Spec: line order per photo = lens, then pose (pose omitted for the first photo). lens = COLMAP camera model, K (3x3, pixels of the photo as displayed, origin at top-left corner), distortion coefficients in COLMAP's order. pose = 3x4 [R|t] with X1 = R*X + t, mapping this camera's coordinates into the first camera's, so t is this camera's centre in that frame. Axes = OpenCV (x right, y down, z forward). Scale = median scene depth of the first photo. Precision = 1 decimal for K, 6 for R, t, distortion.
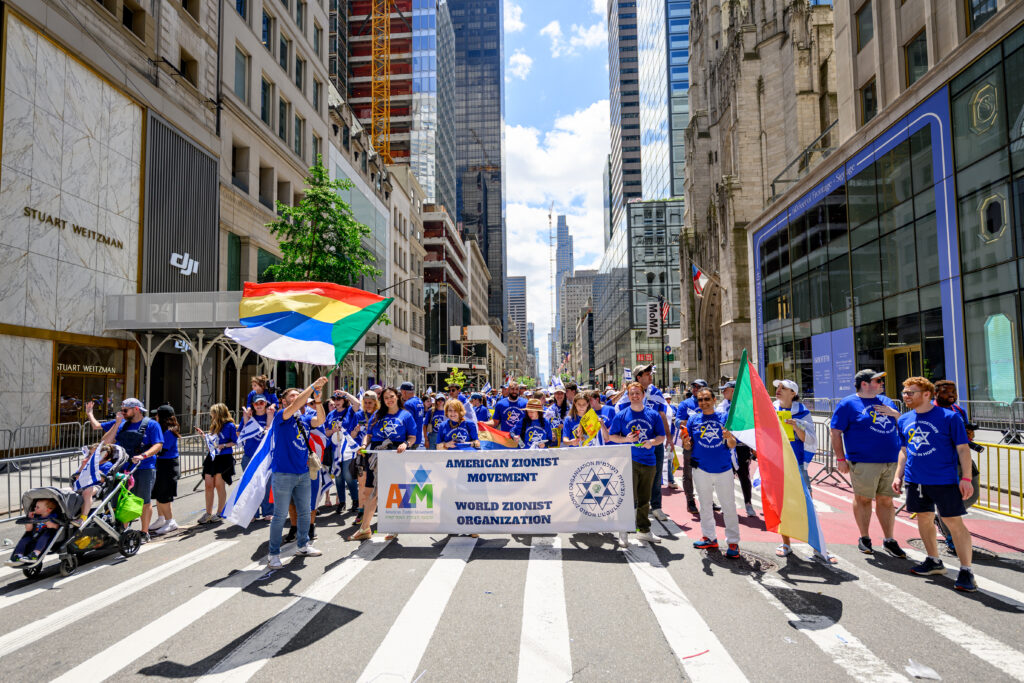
lens RADIAL K [[503.5, 0, 510.6], [0, 503.5, 367.7], [0, 0, 1]] dist [0.002114, 0.000051]
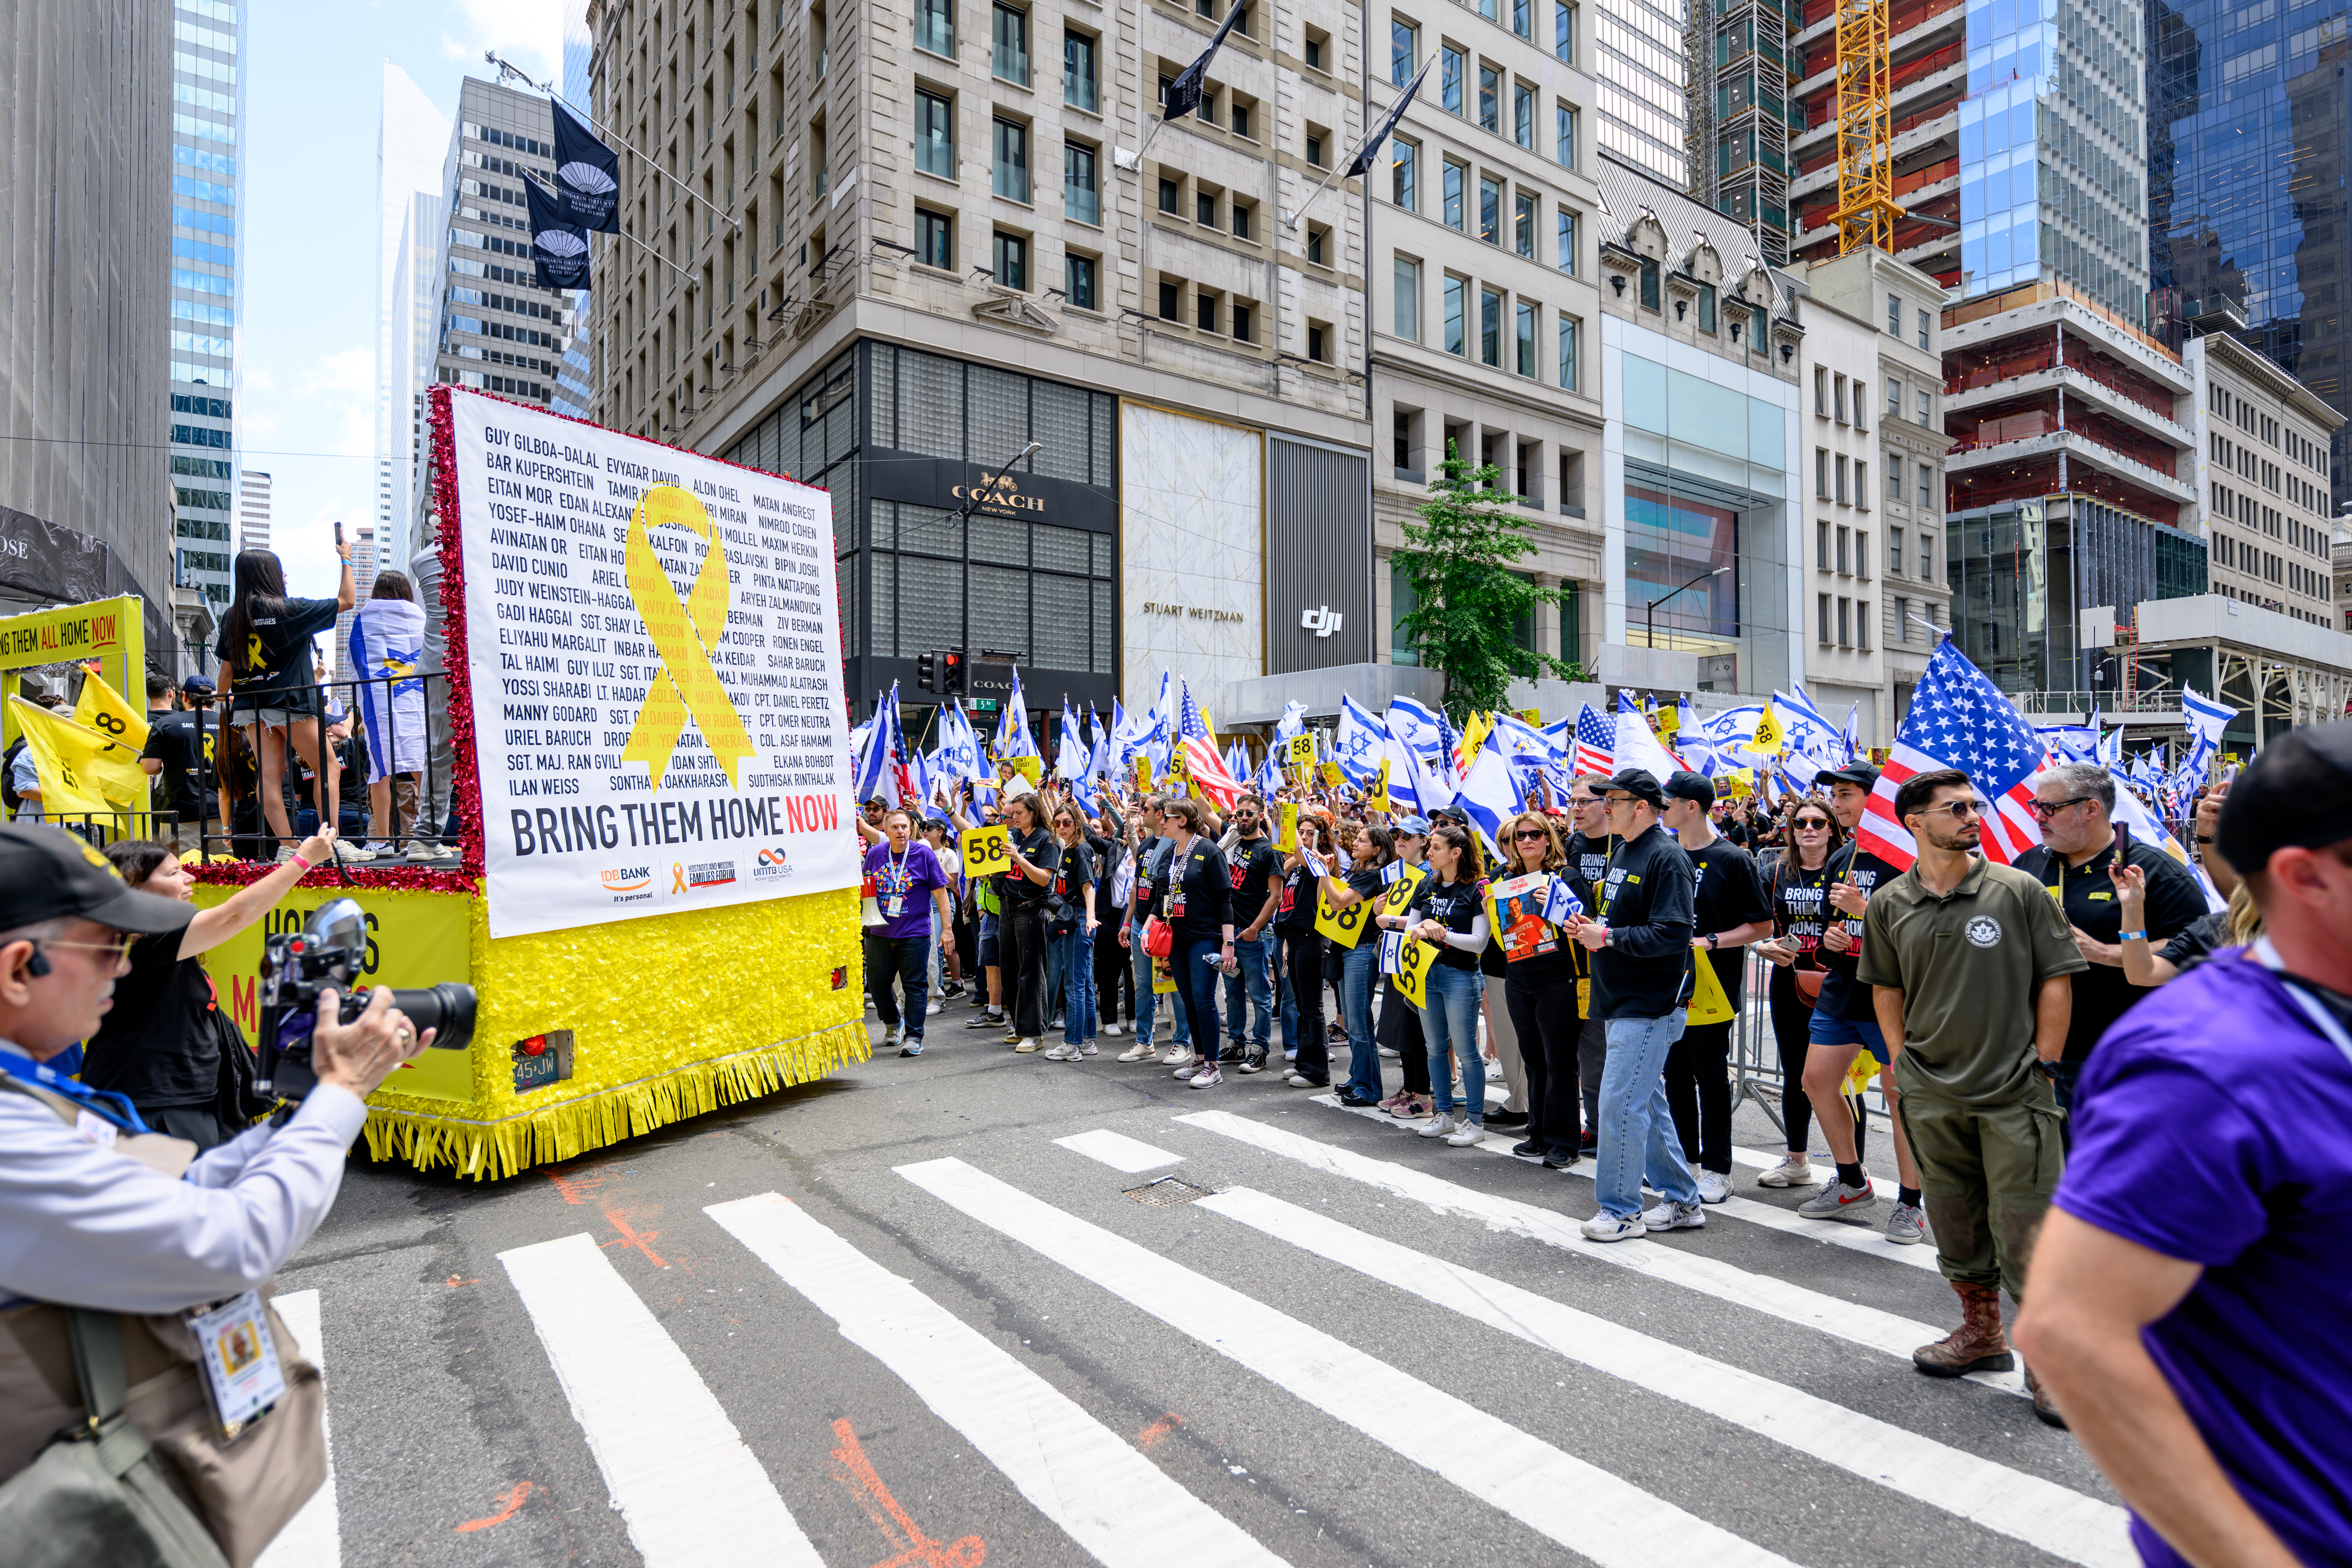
lens RADIAL K [[1240.5, 0, 1176.0], [0, 1240.5, 784.0], [0, 0, 1]] dist [-0.001019, -0.000278]
pose [[0.637360, -0.011392, -0.770482, 0.534264], [0.044777, 0.998749, 0.022273, -0.019245], [0.769264, -0.048696, 0.637072, -0.279006]]
